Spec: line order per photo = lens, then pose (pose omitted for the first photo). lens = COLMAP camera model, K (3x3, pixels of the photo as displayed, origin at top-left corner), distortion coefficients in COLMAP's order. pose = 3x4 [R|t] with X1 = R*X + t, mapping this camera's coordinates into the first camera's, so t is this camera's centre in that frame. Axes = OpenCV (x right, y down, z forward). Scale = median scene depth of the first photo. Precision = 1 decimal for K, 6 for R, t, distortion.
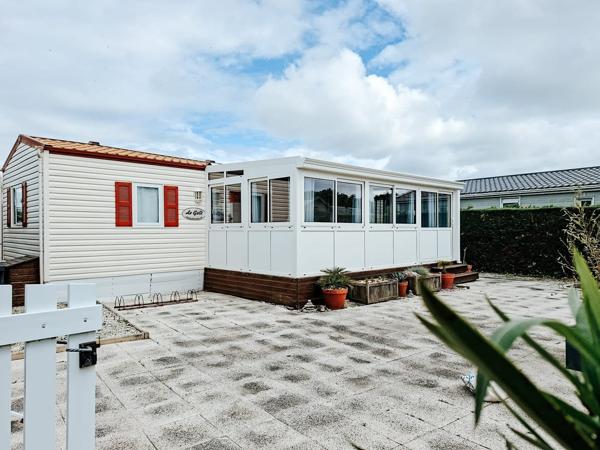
lens RADIAL K [[460.8, 0, 300.0], [0, 460.8, 225.0], [0, 0, 1]] dist [0.001050, -0.005174]
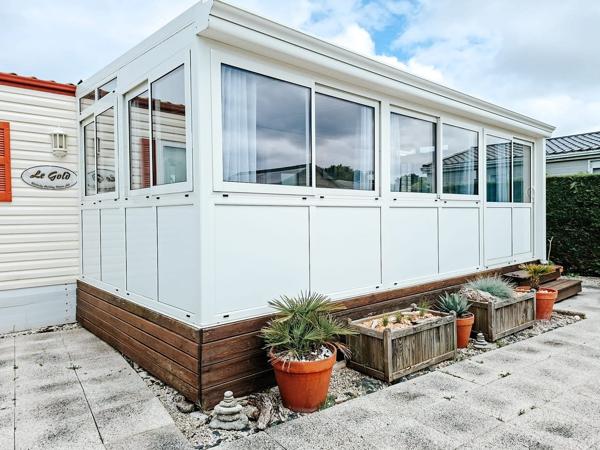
lens RADIAL K [[421.6, 0, 300.0], [0, 421.6, 225.0], [0, 0, 1]] dist [0.006738, 0.000907]
pose [[0.998816, -0.006234, -0.048243, 0.076025], [0.007866, 0.999401, 0.033710, 0.015812], [0.048004, -0.034050, 0.998267, 0.545662]]
